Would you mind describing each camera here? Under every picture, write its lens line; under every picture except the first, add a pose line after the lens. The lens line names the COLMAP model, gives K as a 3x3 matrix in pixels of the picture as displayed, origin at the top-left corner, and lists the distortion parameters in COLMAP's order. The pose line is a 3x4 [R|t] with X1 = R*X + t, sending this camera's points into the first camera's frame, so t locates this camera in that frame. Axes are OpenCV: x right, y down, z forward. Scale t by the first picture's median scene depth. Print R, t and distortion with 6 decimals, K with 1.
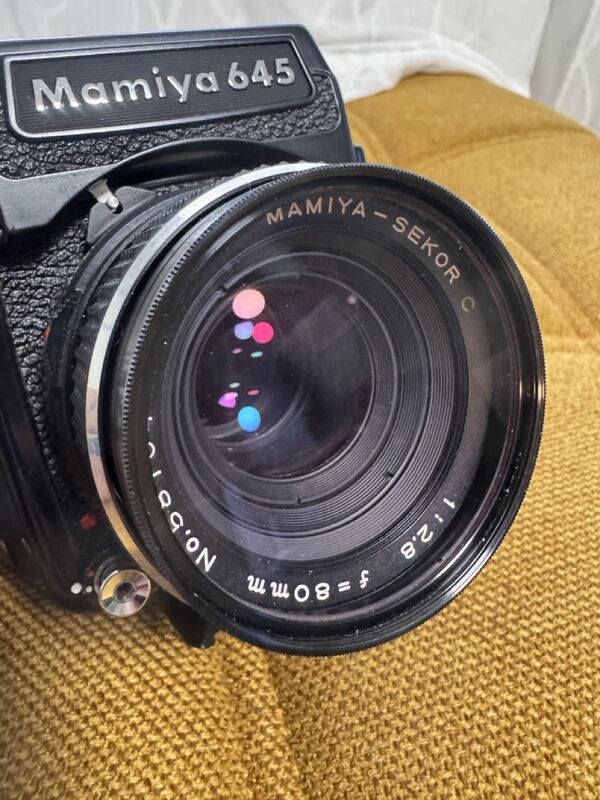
lens RADIAL K [[639.3, 0, 296.5], [0, 639.3, 370.2], [0, 0, 1]] dist [0.004189, 0.002026]
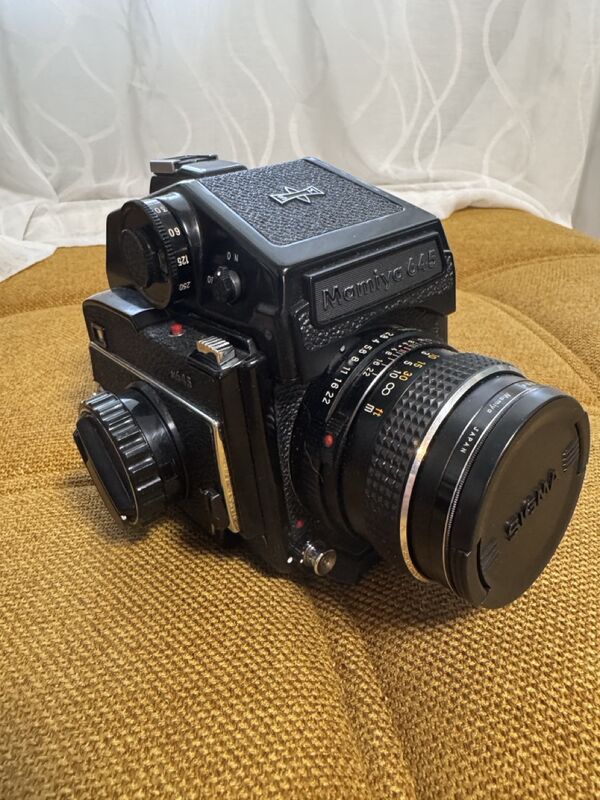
lens RADIAL K [[639.3, 0, 296.5], [0, 639.3, 370.2], [0, 0, 1]] dist [0.004189, 0.002026]
pose [[0.995809, 0.031447, -0.085877, -0.055825], [-0.047544, 0.980168, -0.192379, 0.261726], [0.078125, 0.195655, 0.977556, -0.419238]]
